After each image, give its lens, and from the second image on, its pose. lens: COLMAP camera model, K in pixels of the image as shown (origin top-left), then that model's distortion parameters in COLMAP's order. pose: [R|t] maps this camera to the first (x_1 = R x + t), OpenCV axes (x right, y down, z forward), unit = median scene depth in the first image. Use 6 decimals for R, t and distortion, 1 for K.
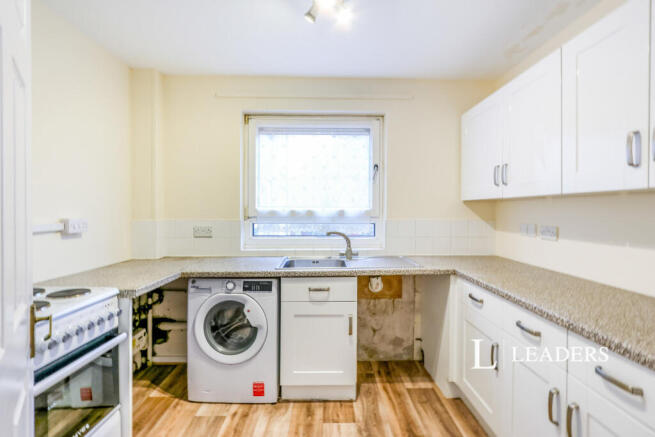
lens RADIAL K [[307.8, 0, 330.5], [0, 307.8, 215.3], [0, 0, 1]] dist [0.002585, -0.000613]
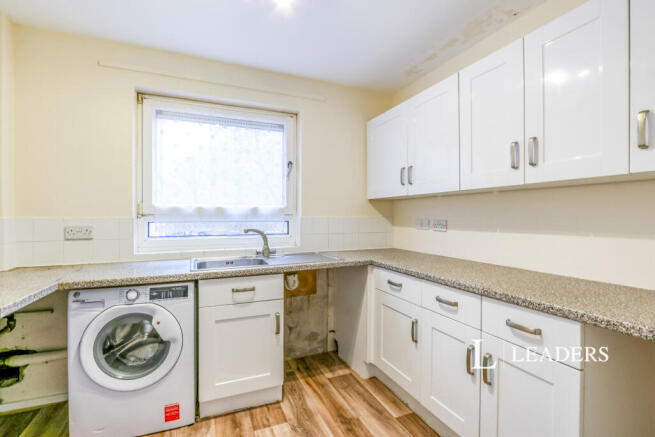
lens RADIAL K [[307.8, 0, 328.4], [0, 307.8, 219.2], [0, 0, 1]] dist [0.002585, -0.000613]
pose [[0.927865, -0.004997, 0.372883, -0.144063], [0.006710, 0.999972, -0.003296, 0.032157], [-0.372856, 0.005561, 0.927873, 0.038951]]
